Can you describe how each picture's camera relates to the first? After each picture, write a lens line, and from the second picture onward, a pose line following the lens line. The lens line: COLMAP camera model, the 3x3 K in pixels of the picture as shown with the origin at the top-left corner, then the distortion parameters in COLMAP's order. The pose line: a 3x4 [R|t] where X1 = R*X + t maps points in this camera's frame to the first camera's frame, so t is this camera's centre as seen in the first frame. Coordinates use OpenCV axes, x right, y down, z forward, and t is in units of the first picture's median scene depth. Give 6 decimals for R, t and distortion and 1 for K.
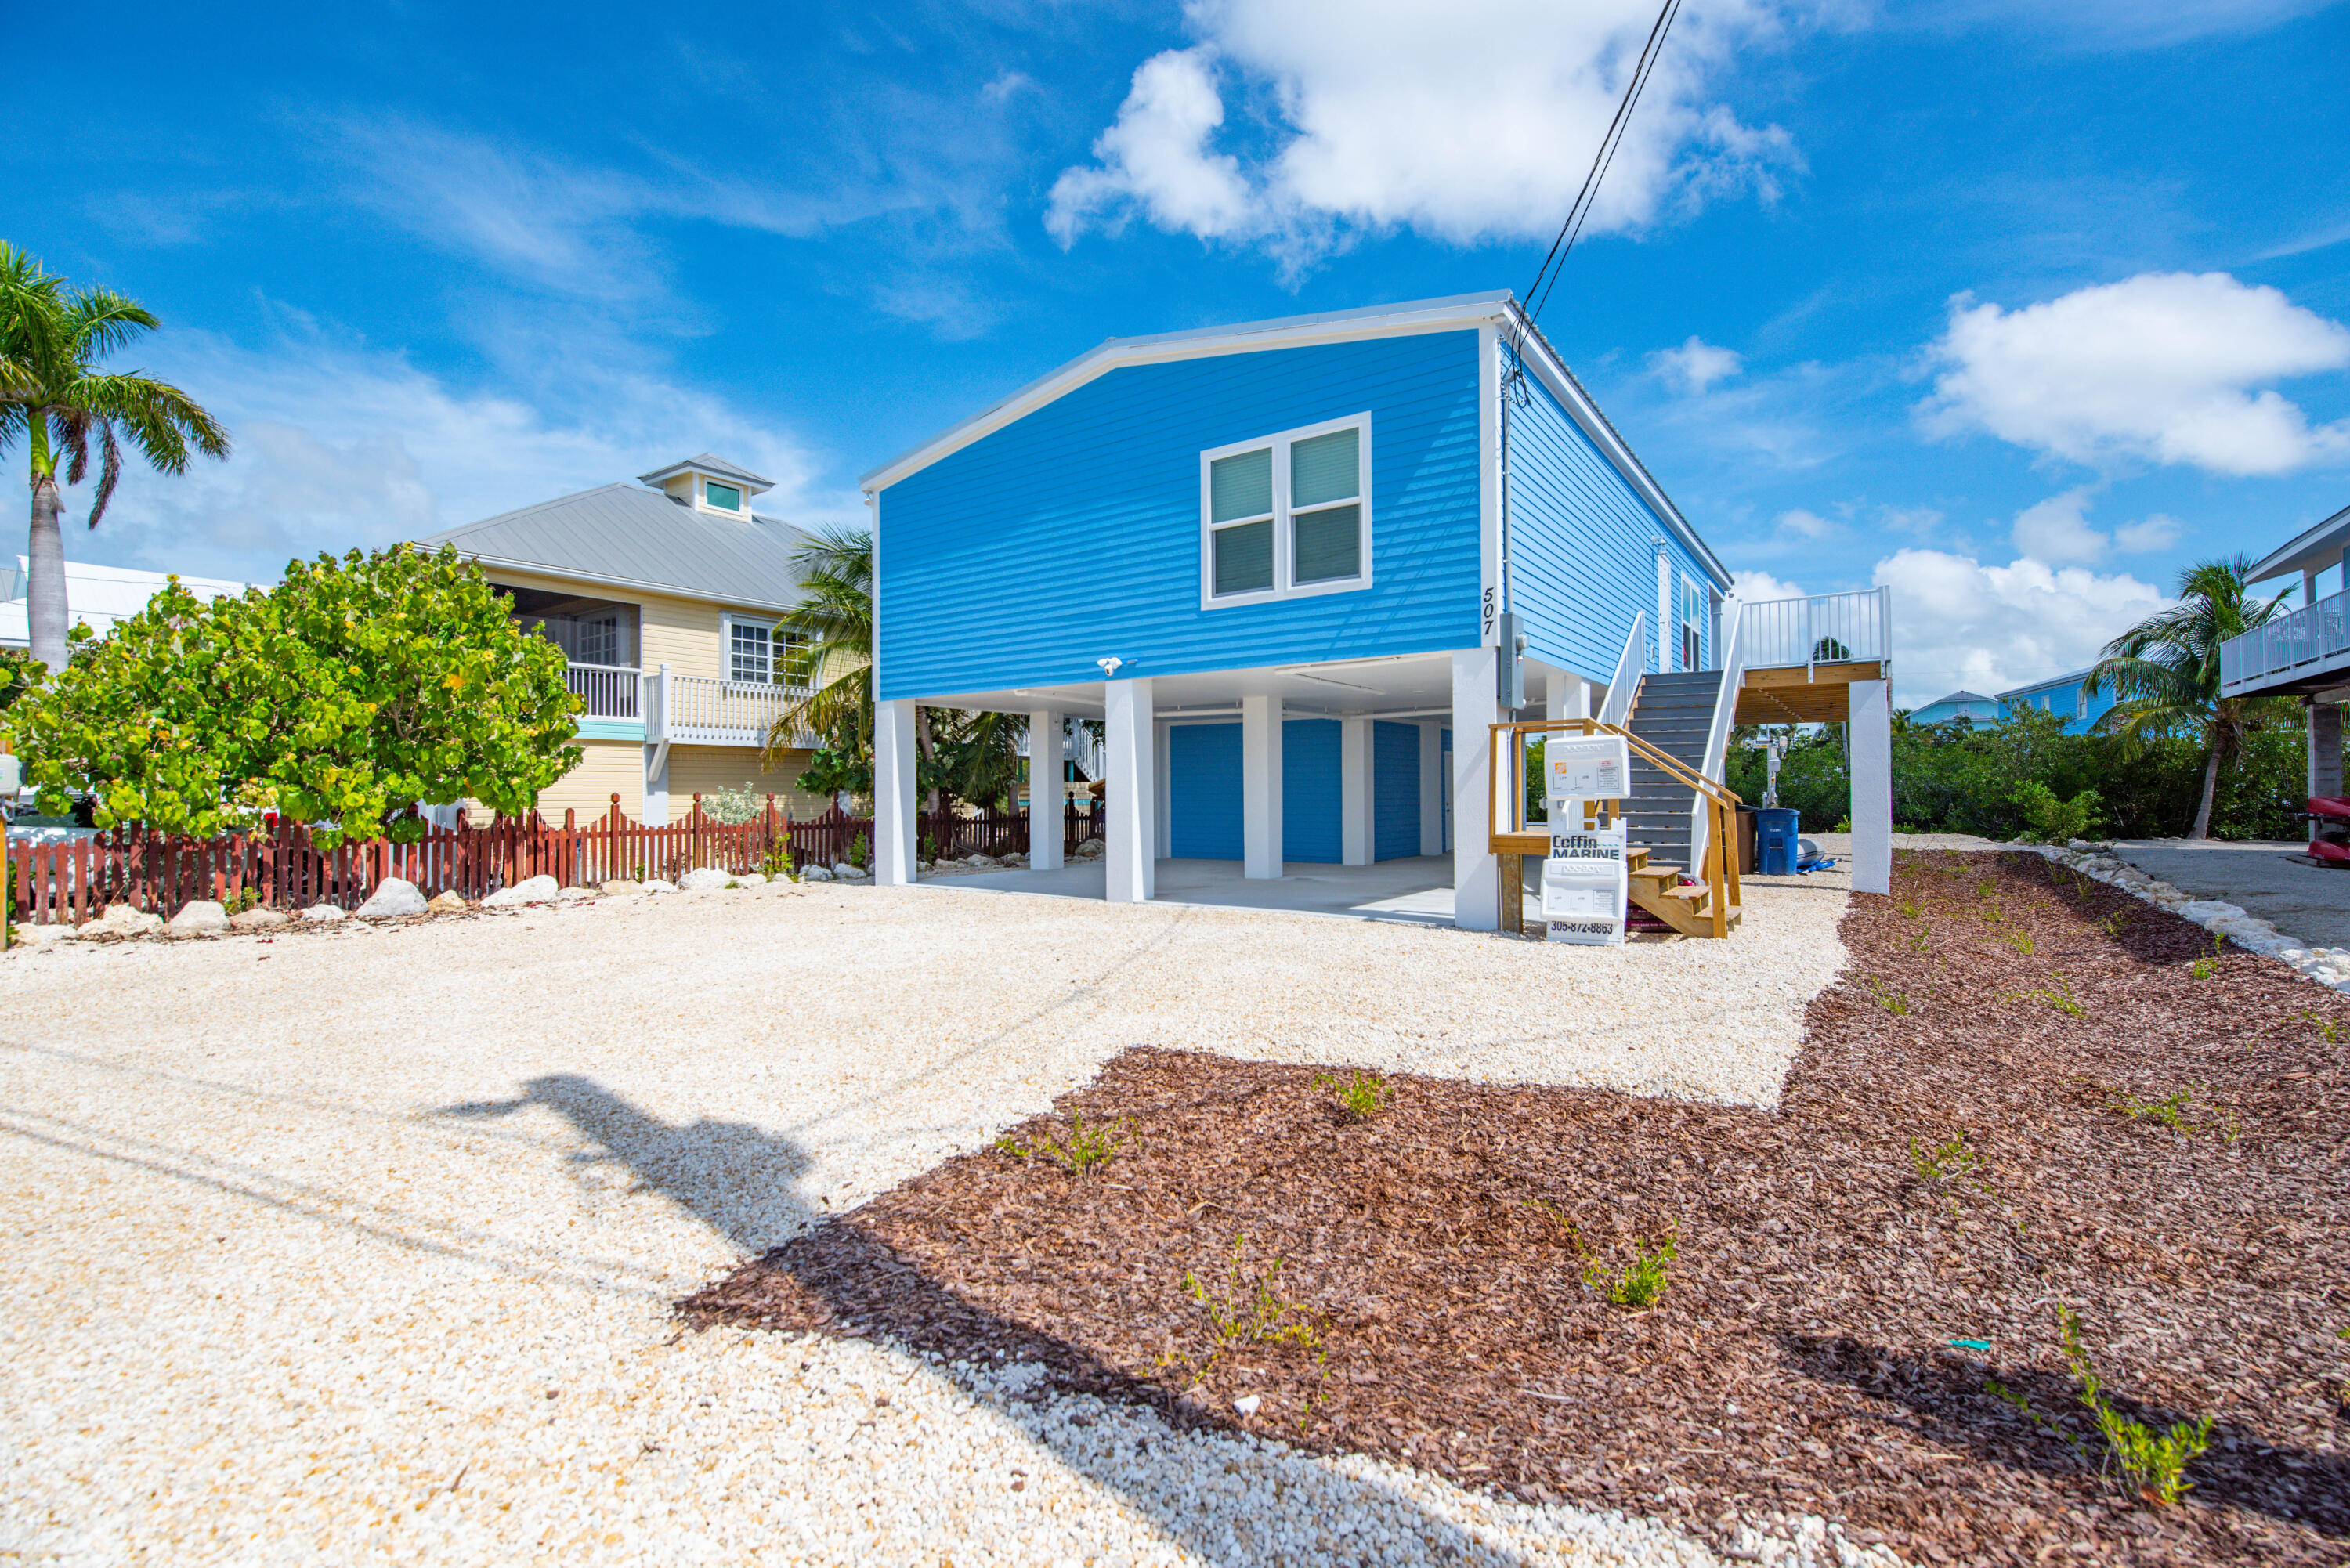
lens RADIAL K [[1033.8, 0, 1181.1], [0, 1033.8, 785.0], [0, 0, 1]] dist [-0.020364, -0.001753]
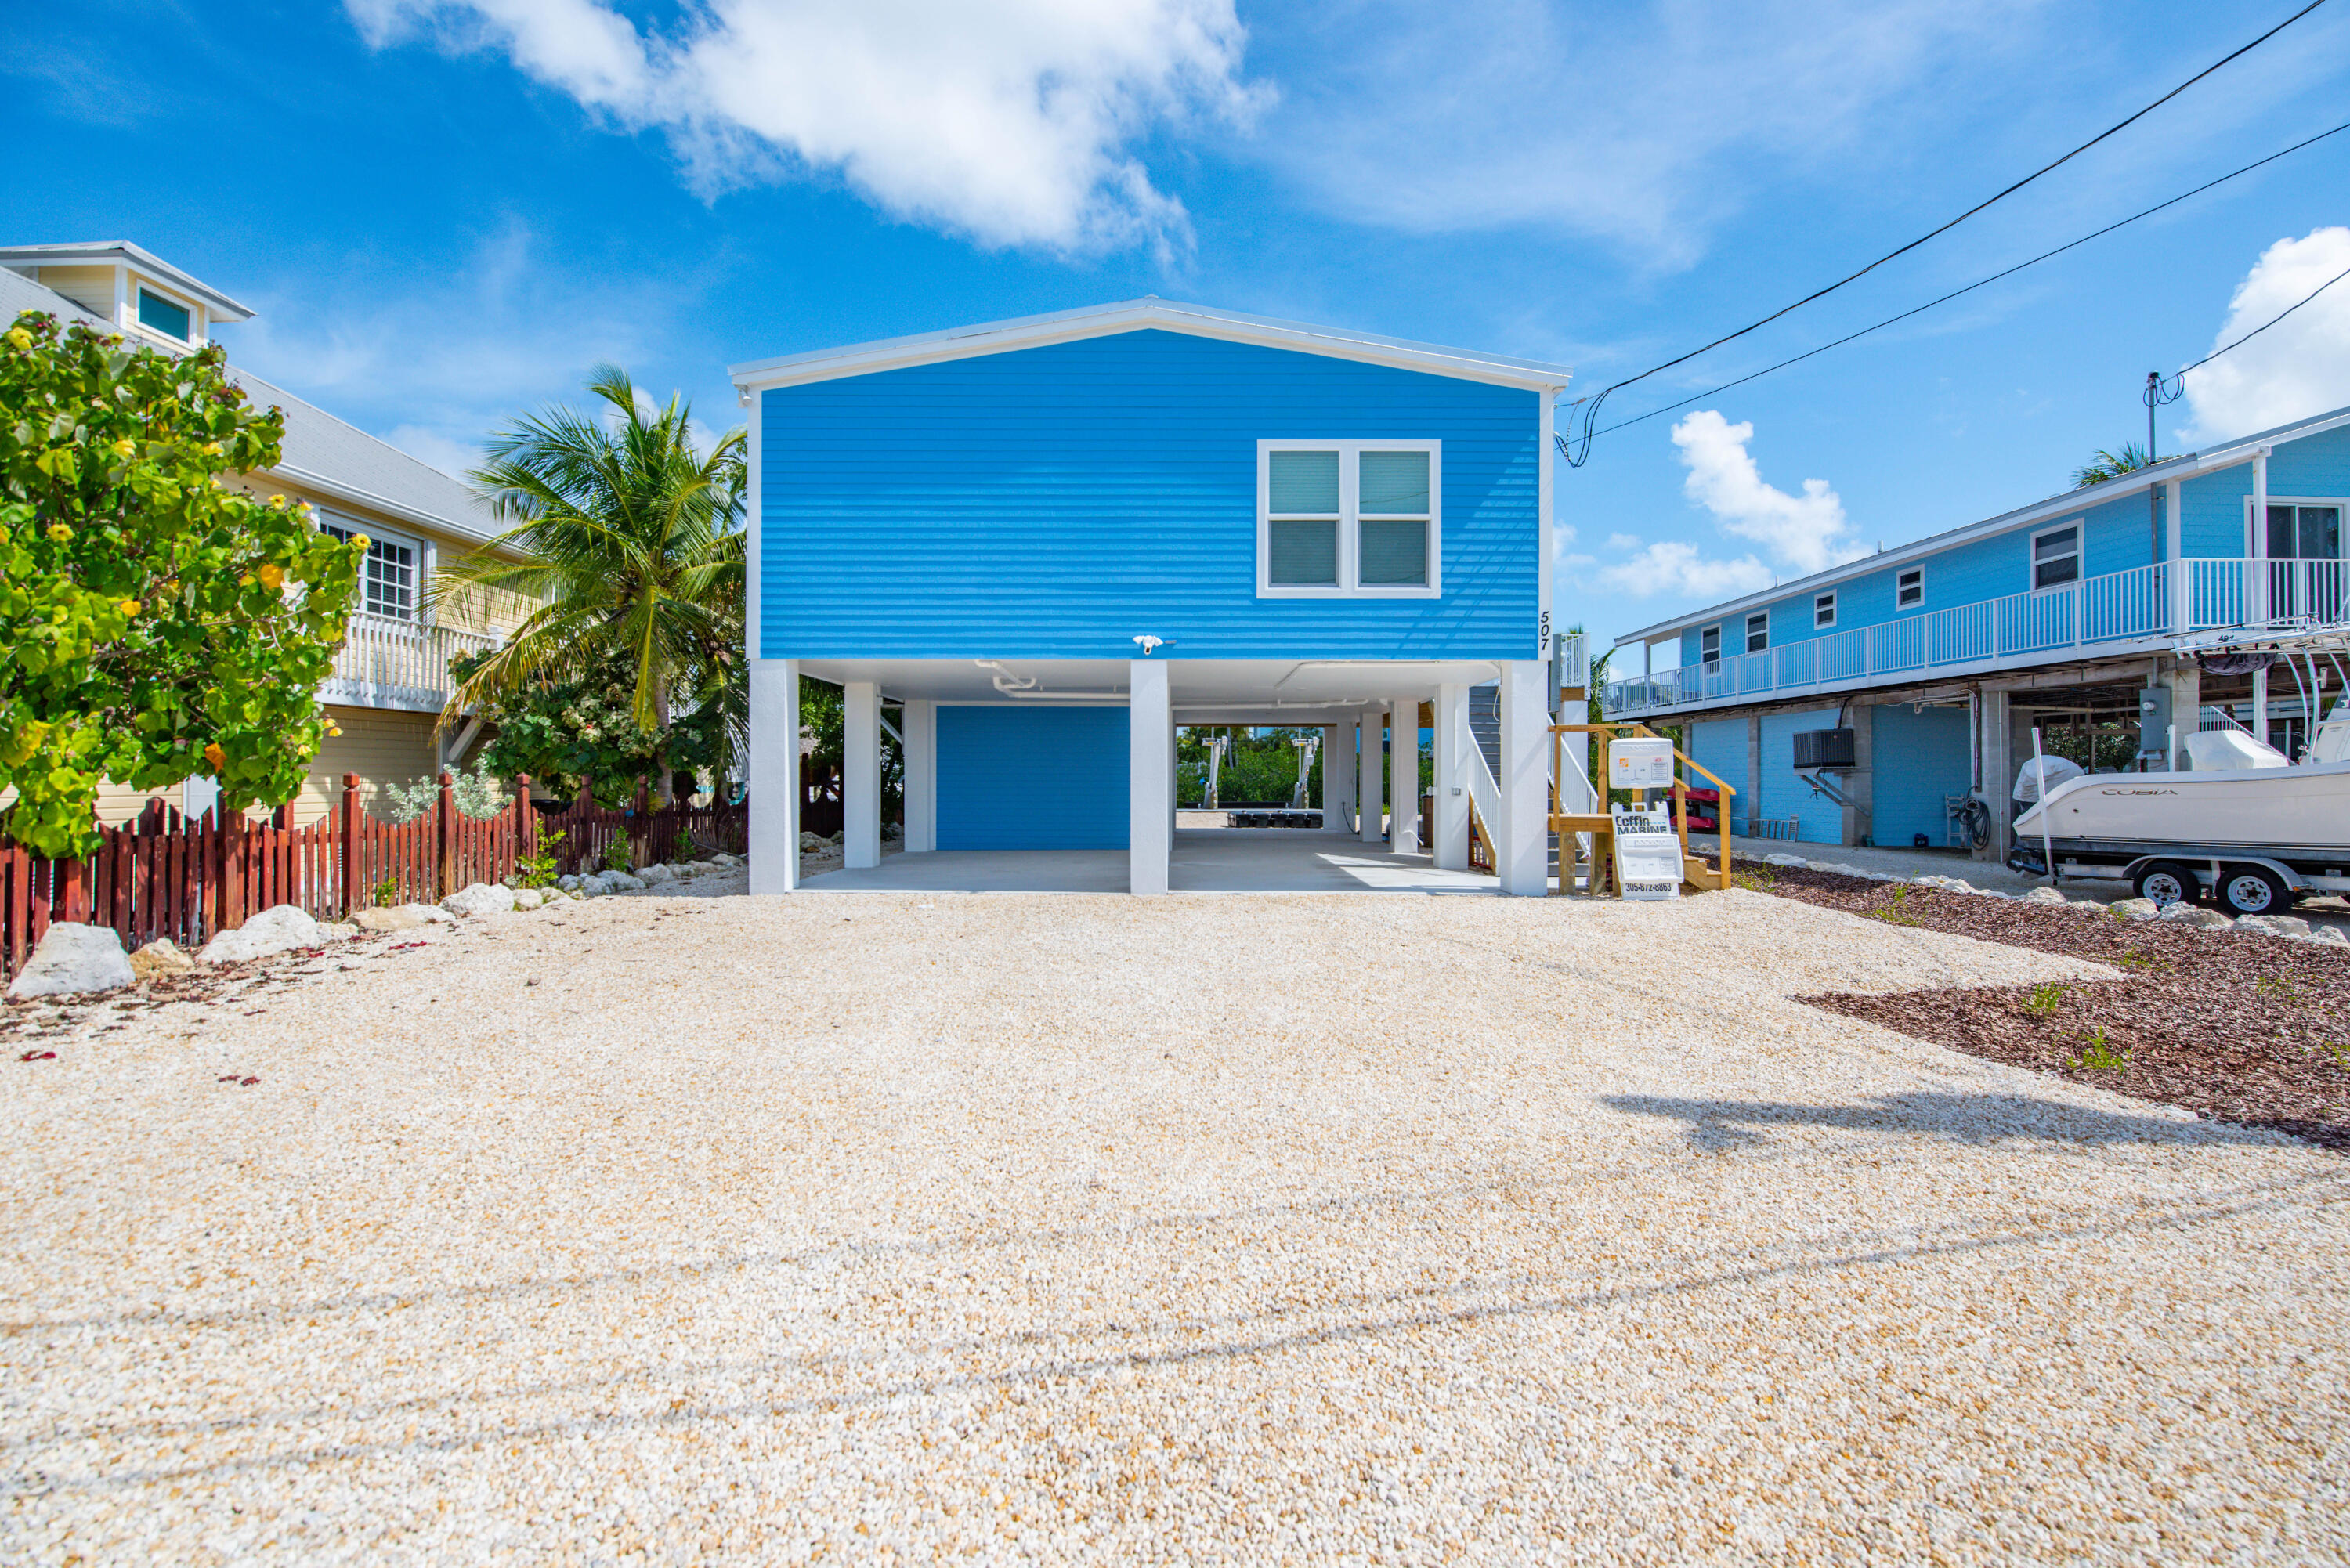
lens RADIAL K [[1033.8, 0, 1227.9], [0, 1033.8, 782.7], [0, 0, 1]] dist [-0.020364, -0.001753]
pose [[0.811031, 0.003616, 0.584991, -0.616610], [-0.011685, 0.999882, 0.010020, 0.000704], [-0.584886, -0.014963, 0.810978, 0.209247]]
